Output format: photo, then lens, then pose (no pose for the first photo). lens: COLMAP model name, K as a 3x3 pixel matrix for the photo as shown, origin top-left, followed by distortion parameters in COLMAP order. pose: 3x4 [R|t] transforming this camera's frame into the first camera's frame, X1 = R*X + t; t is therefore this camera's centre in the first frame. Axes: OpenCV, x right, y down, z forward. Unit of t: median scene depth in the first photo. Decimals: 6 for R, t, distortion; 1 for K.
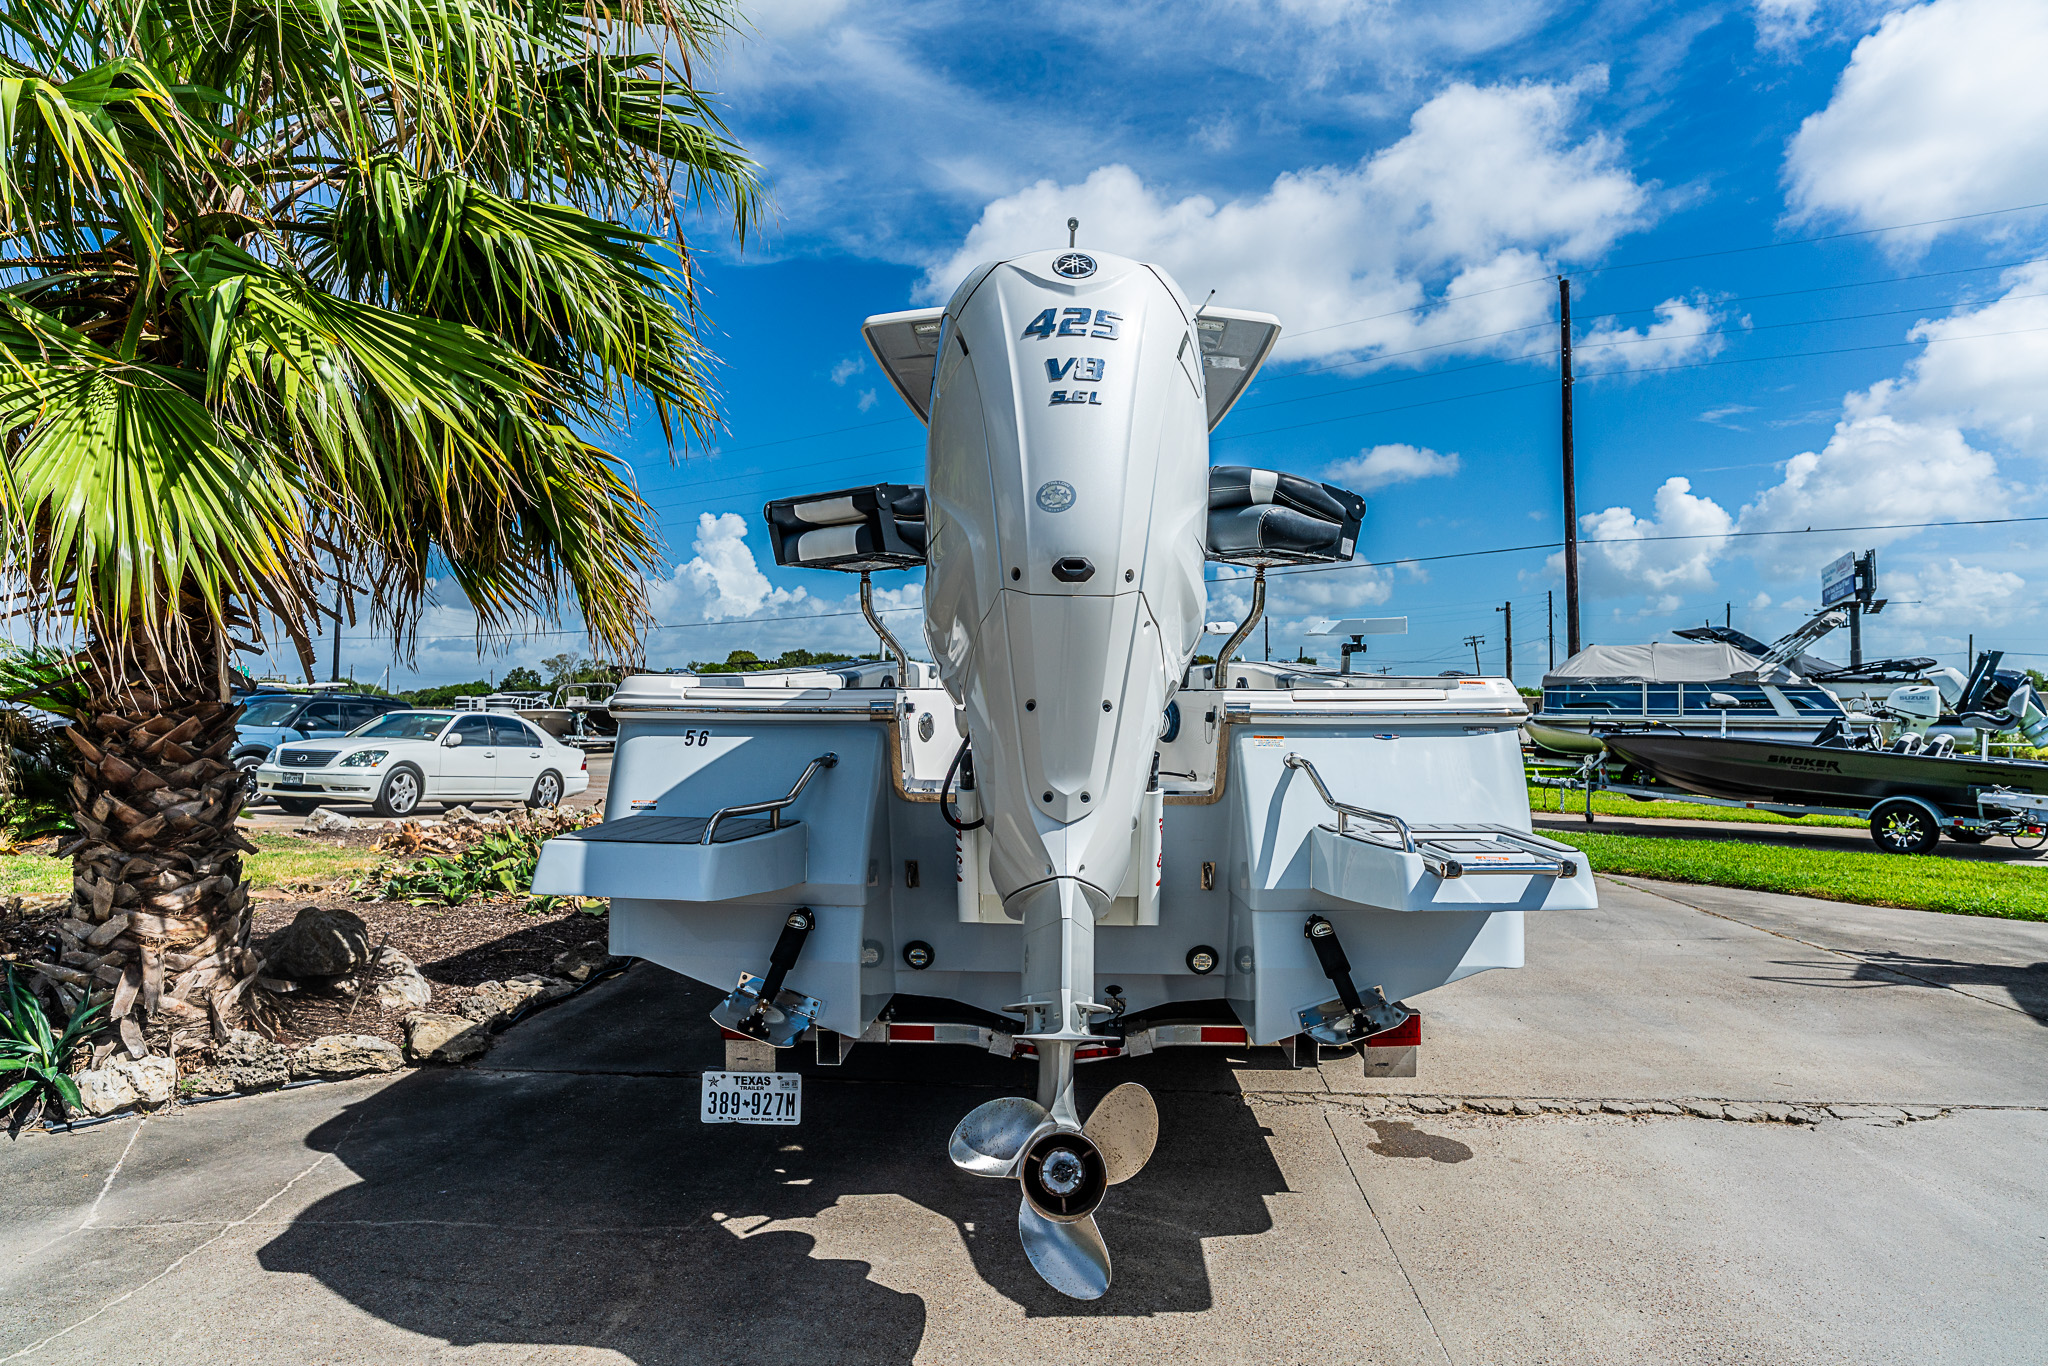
lens RADIAL K [[1139.5, 0, 1021.3], [0, 1139.5, 679.4], [0, 0, 1]] dist [-0.061315, 0.028605]
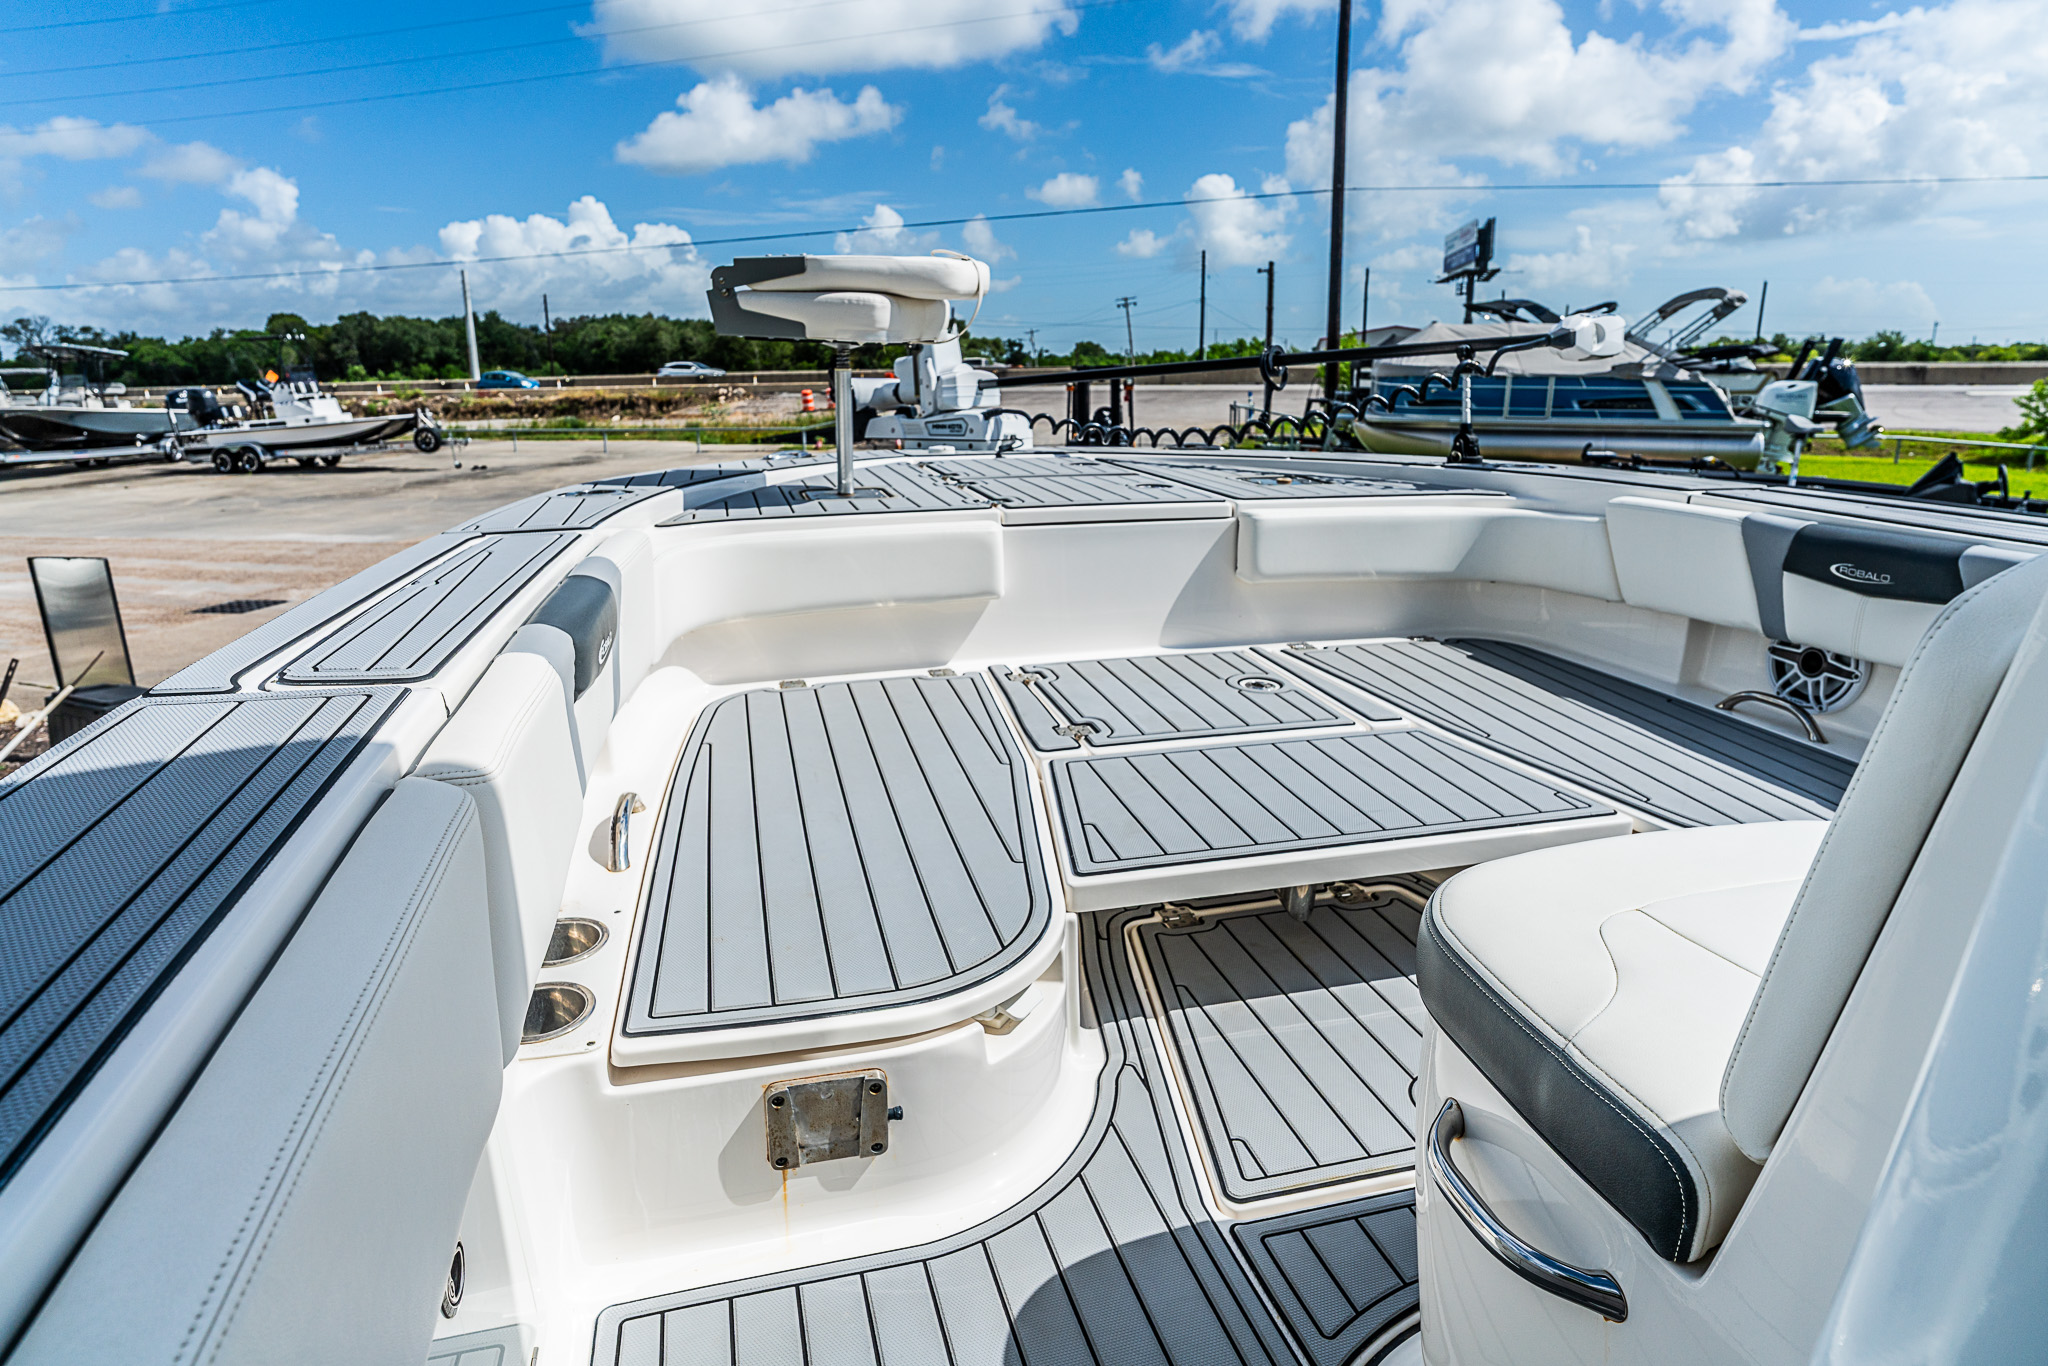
lens RADIAL K [[1147.4, 0, 1014.6], [0, 1147.4, 688.2], [0, 0, 1]] dist [-0.064914, 0.032100]
pose [[0.952770, -0.088595, 0.290483, -0.049074], [-0.000047, 0.956459, 0.291867, -0.035144], [-0.303693, -0.278096, 0.911281, 0.615919]]
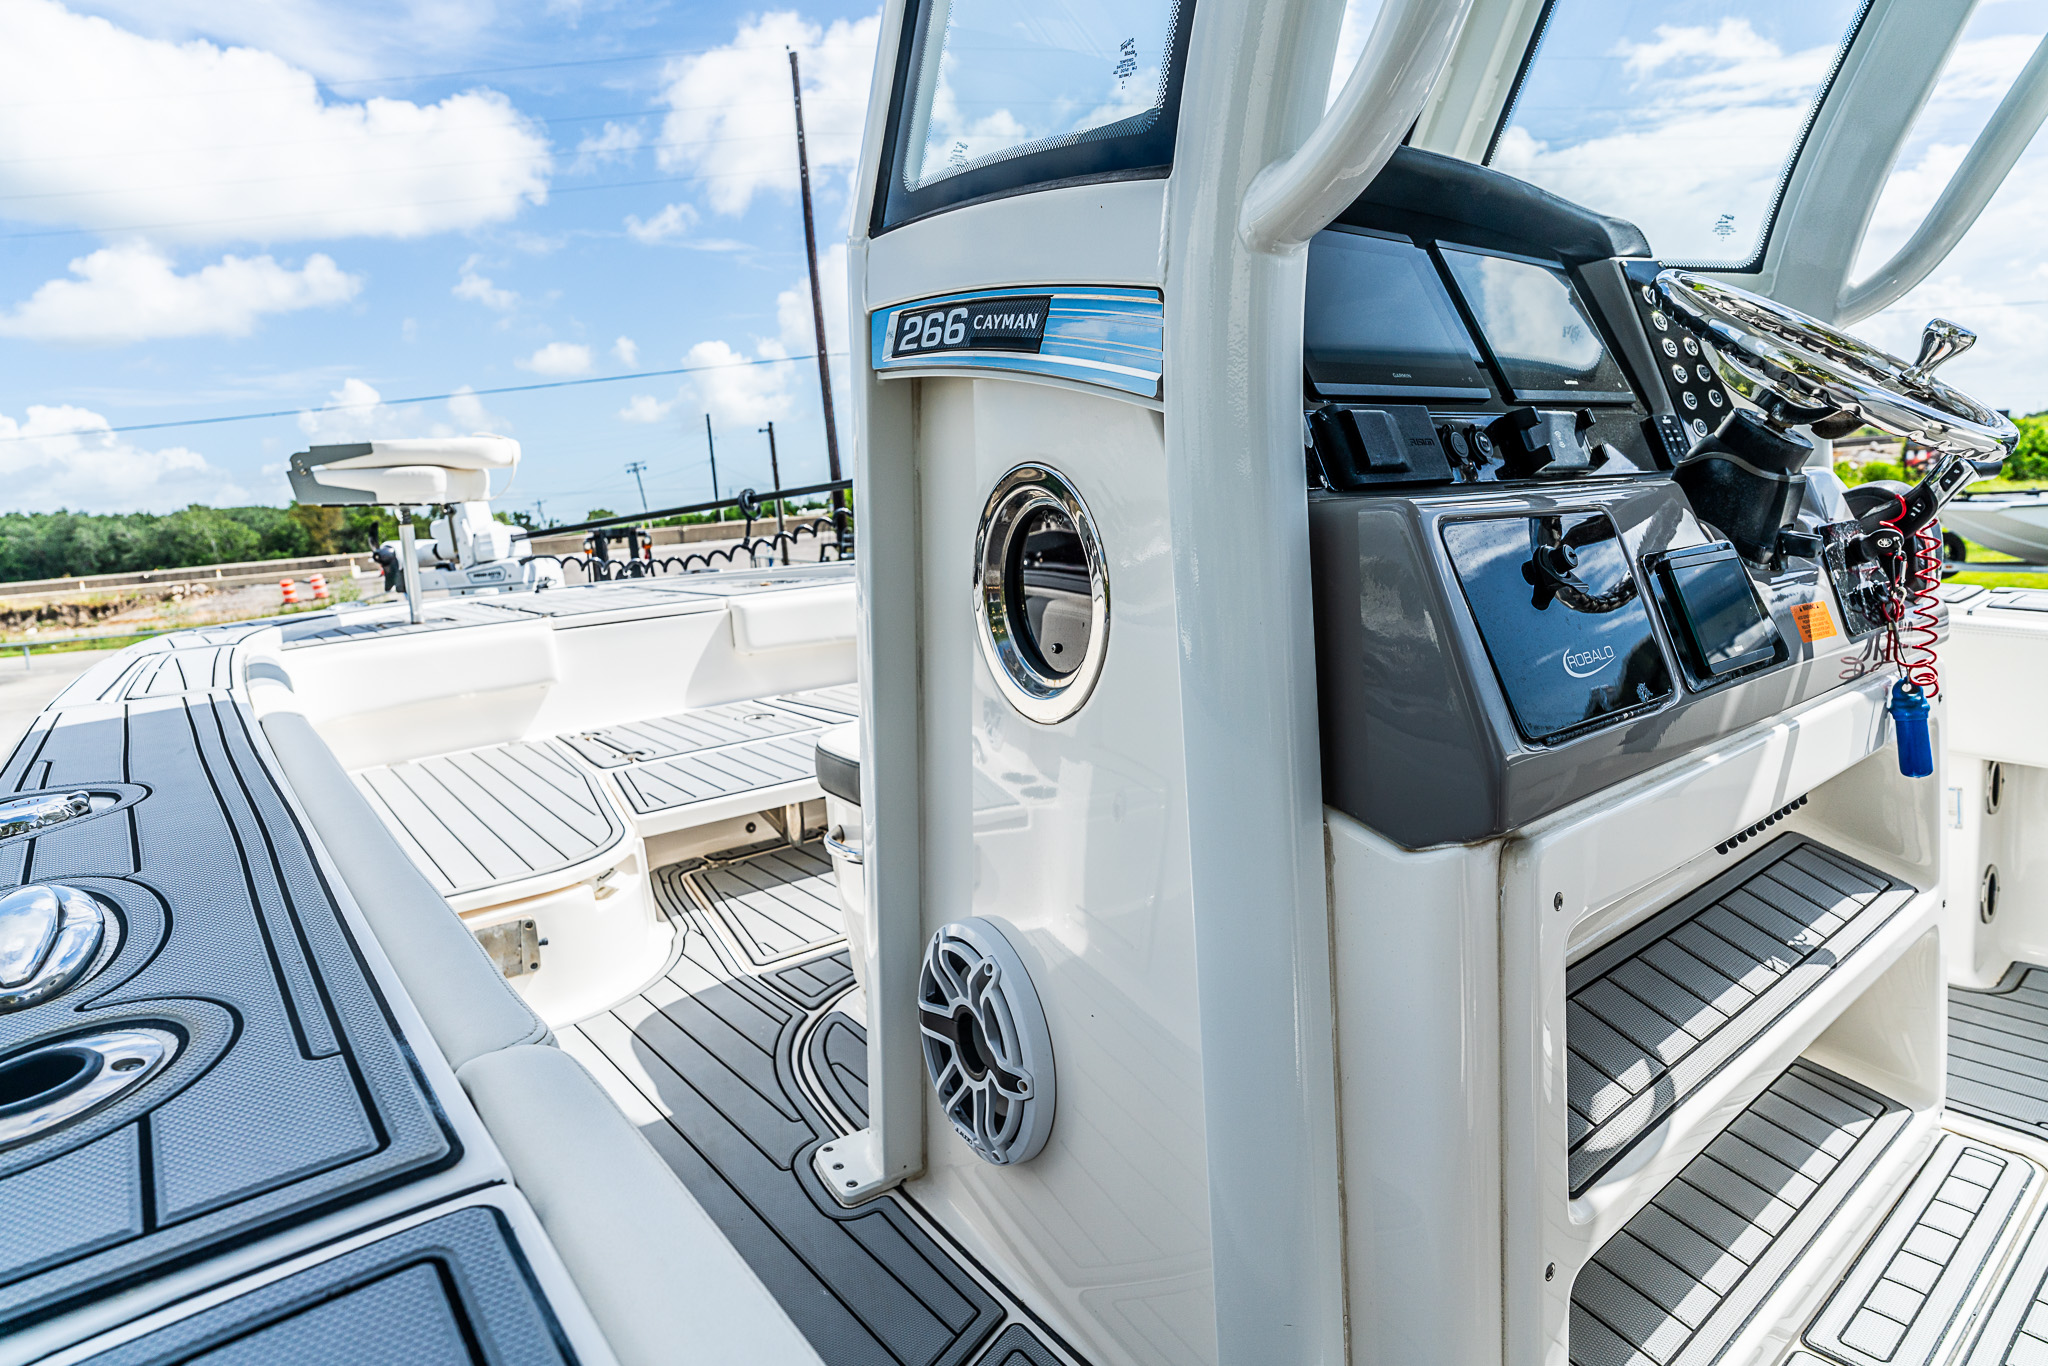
lens RADIAL K [[1147.4, 0, 1014.6], [0, 1147.4, 688.2], [0, 0, 1]] dist [-0.064914, 0.032100]
pose [[0.753352, -0.158334, 0.638272, -0.082619], [0.056470, 0.982573, 0.177092, -0.031188], [-0.655188, -0.097370, 0.749165, 0.531092]]
